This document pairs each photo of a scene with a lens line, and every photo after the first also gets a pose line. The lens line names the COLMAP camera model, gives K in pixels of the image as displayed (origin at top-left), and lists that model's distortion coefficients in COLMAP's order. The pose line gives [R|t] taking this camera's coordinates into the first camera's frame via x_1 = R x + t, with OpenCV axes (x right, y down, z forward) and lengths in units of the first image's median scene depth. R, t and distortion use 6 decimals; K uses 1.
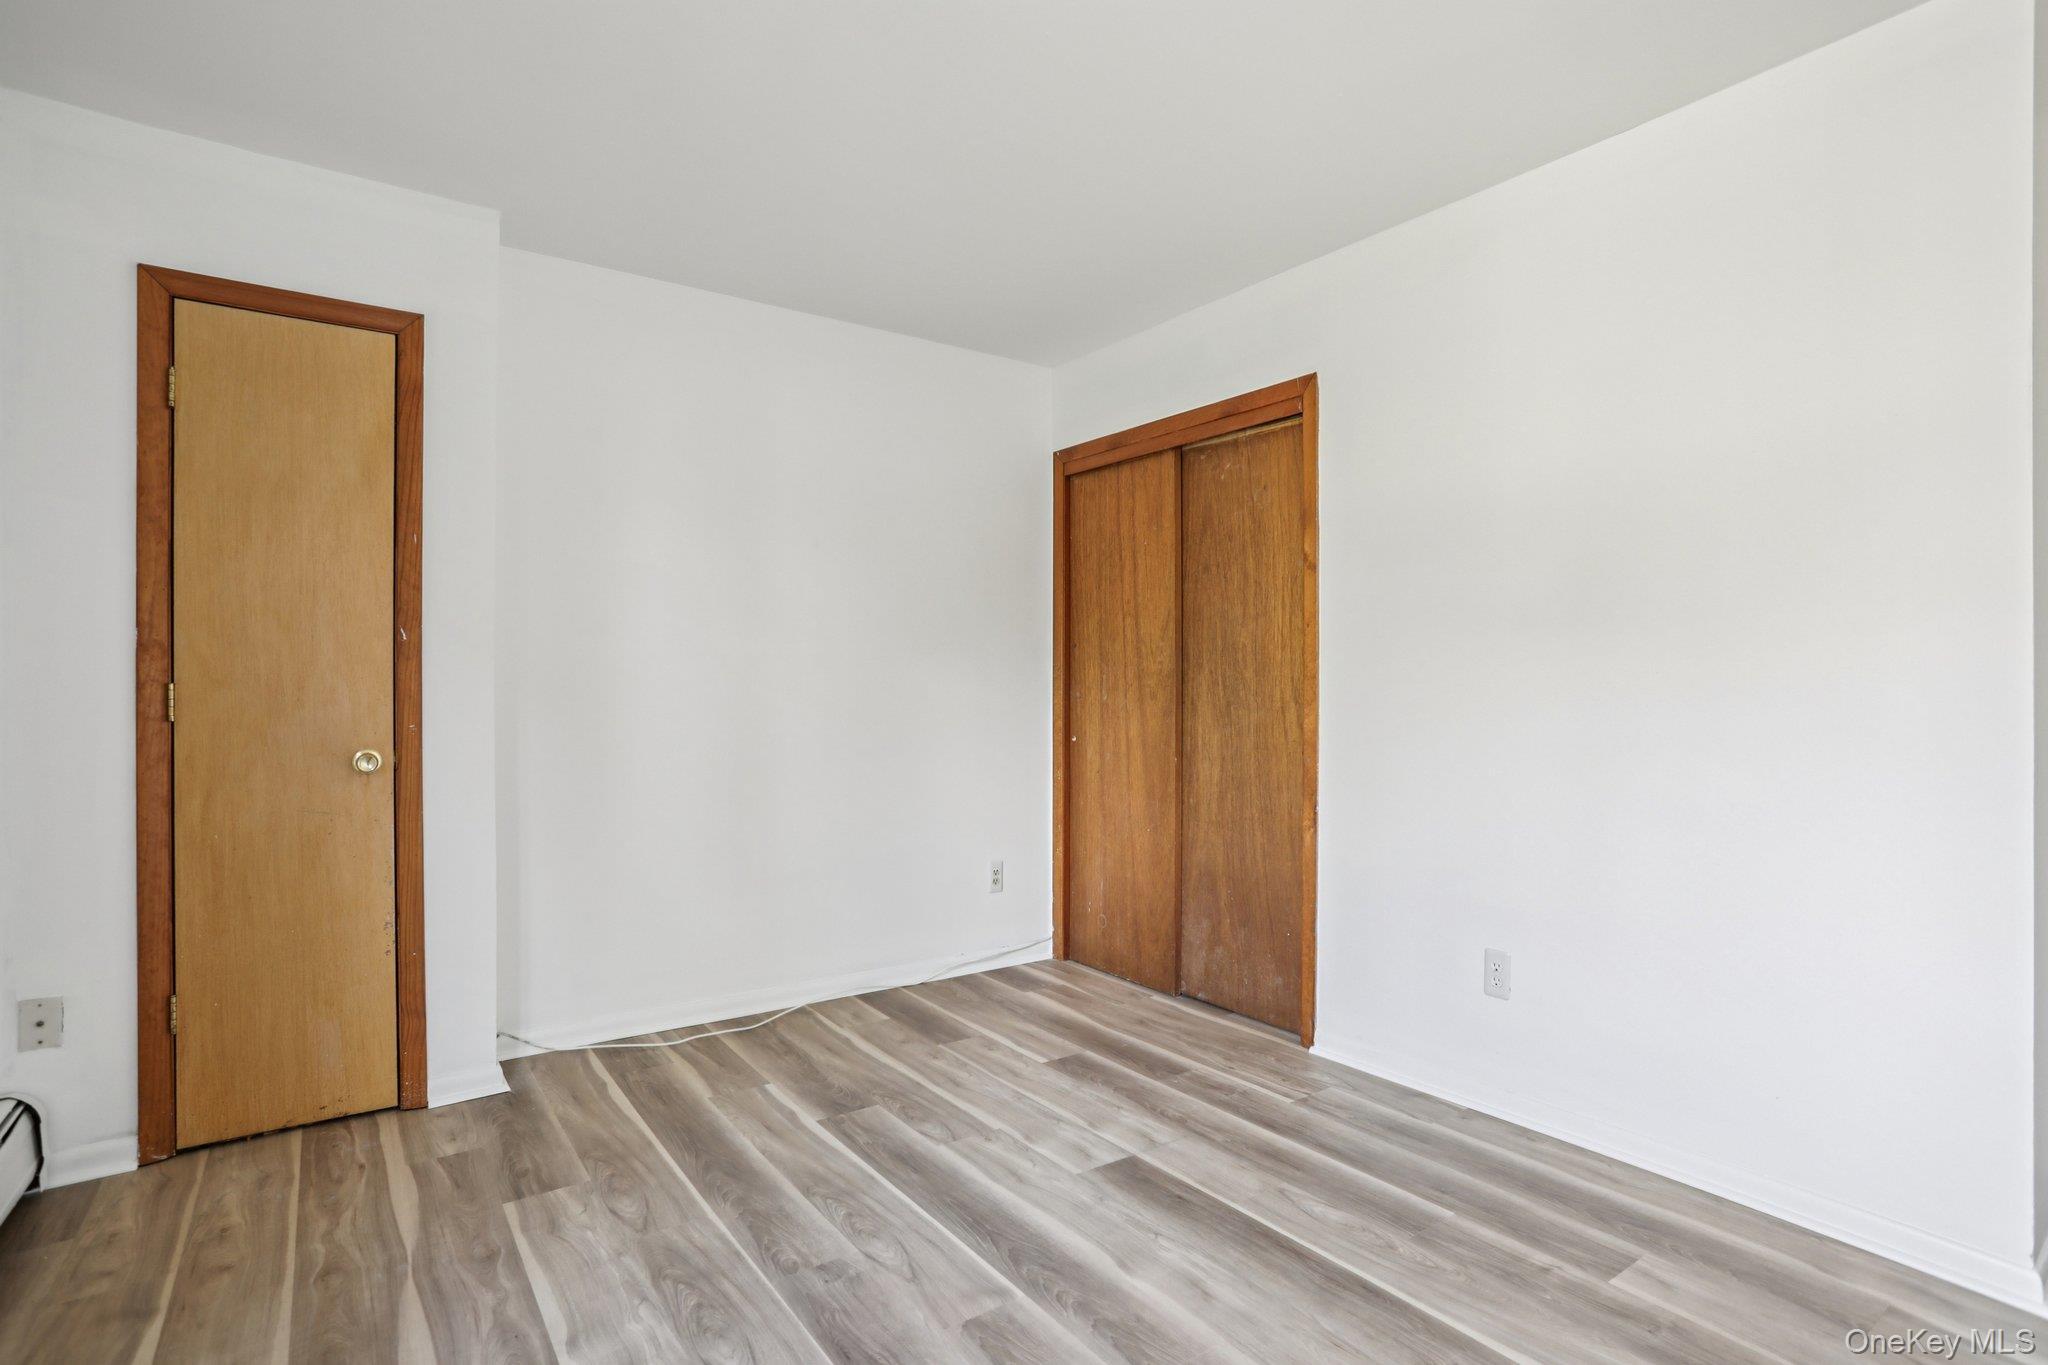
lens RADIAL K [[995.6, 0, 1009.5], [0, 995.6, 686.7], [0, 0, 1]] dist [-0.057588, 0.038624]
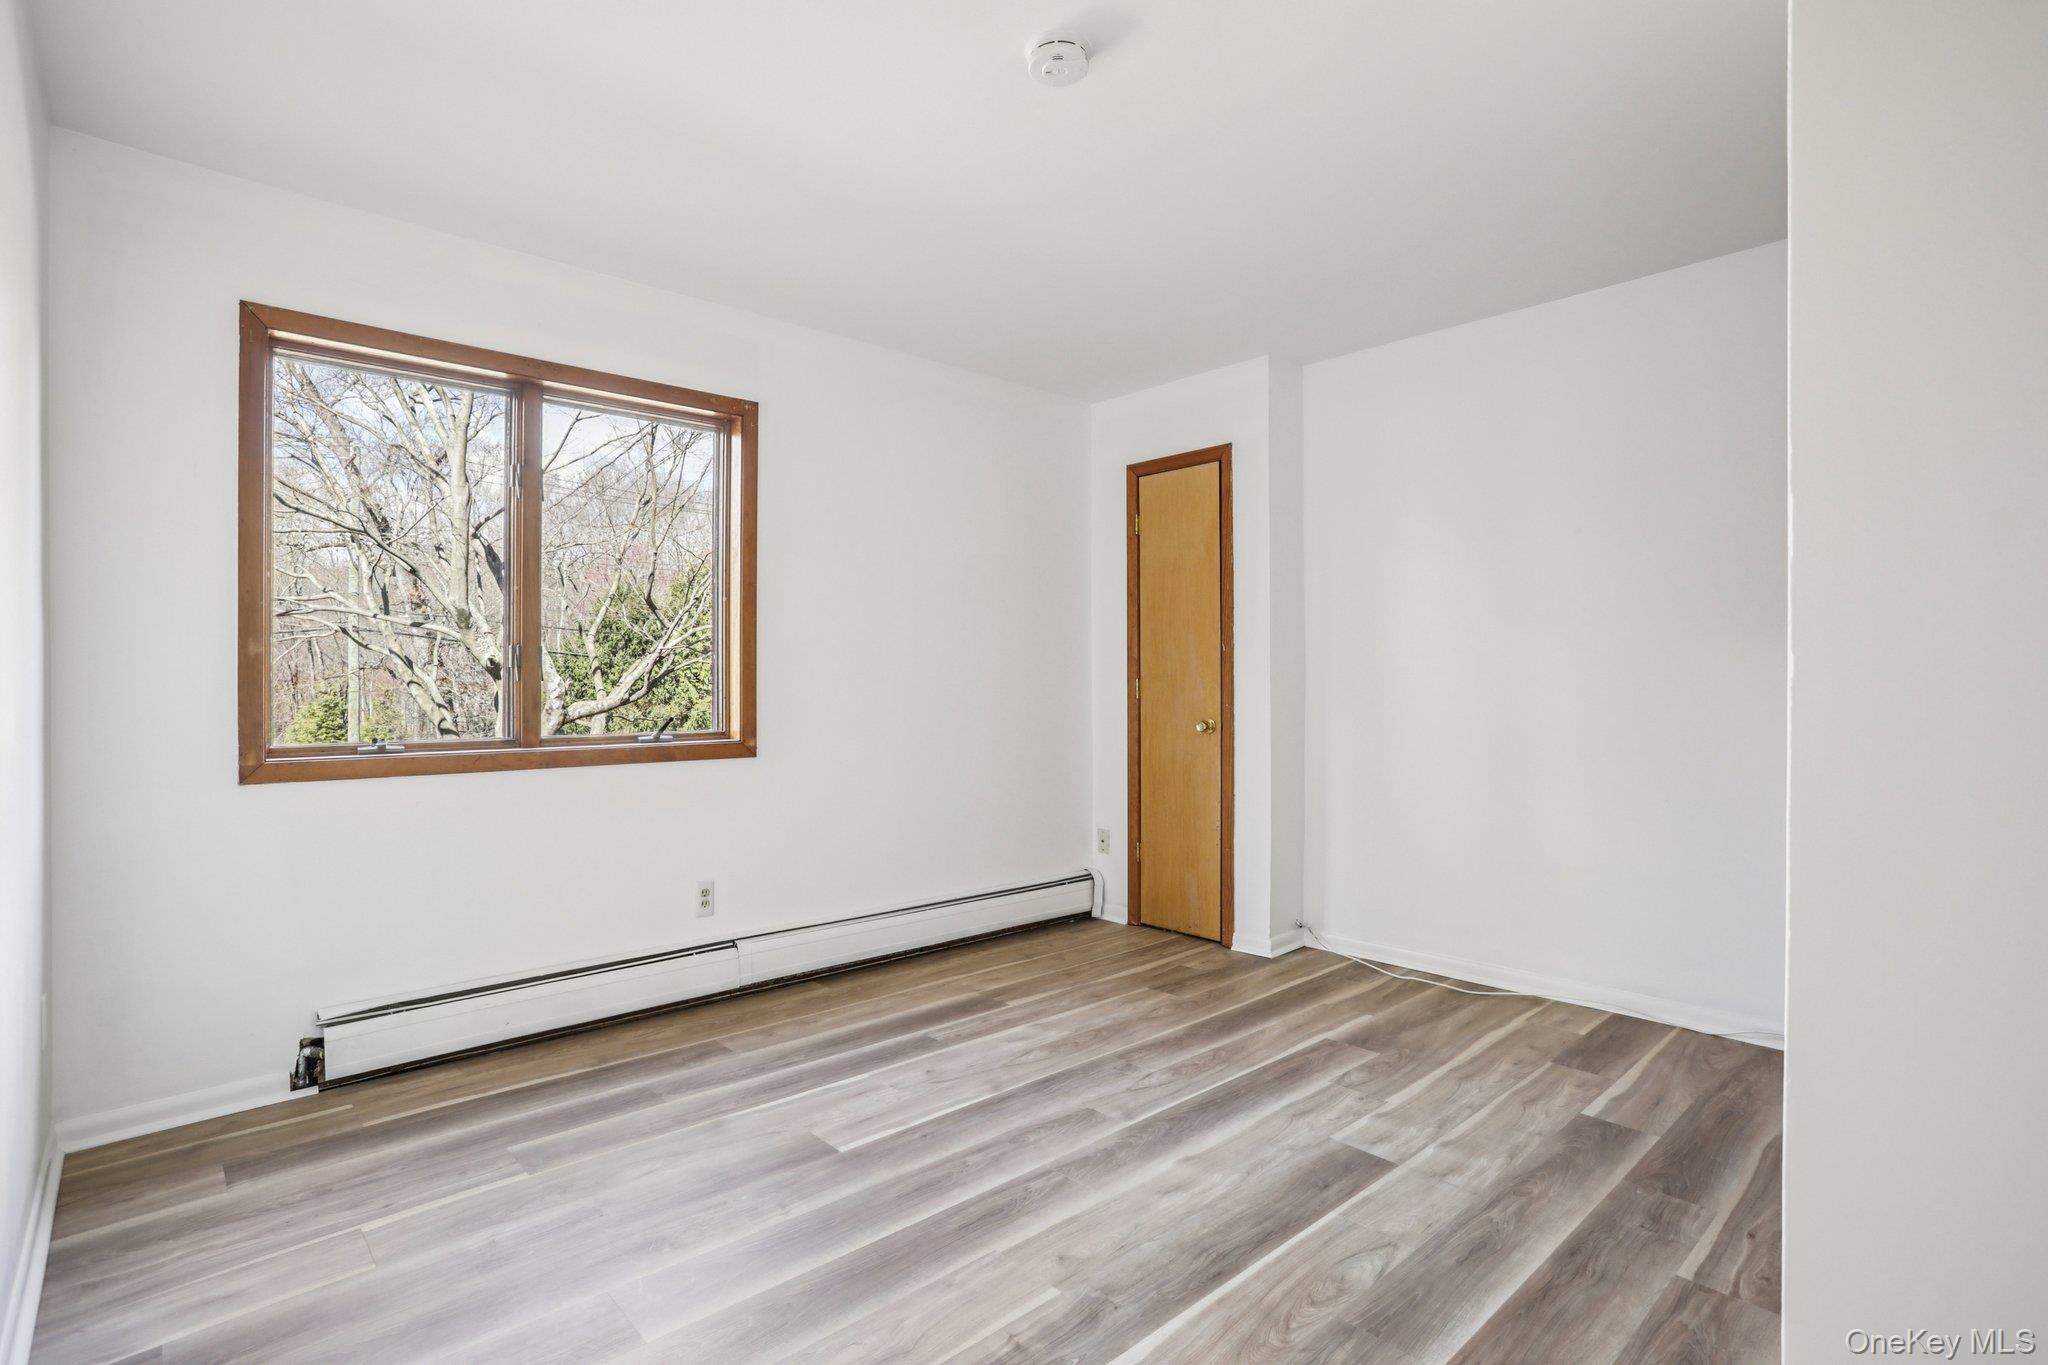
lens RADIAL K [[995.6, 0, 1009.5], [0, 995.6, 686.7], [0, 0, 1]] dist [-0.057588, 0.038624]
pose [[0.109040, 0.000681, -0.994037, 0.977382], [0.007376, 0.999972, 0.001494, 0.005493], [0.994010, -0.007495, 0.109032, 0.493857]]
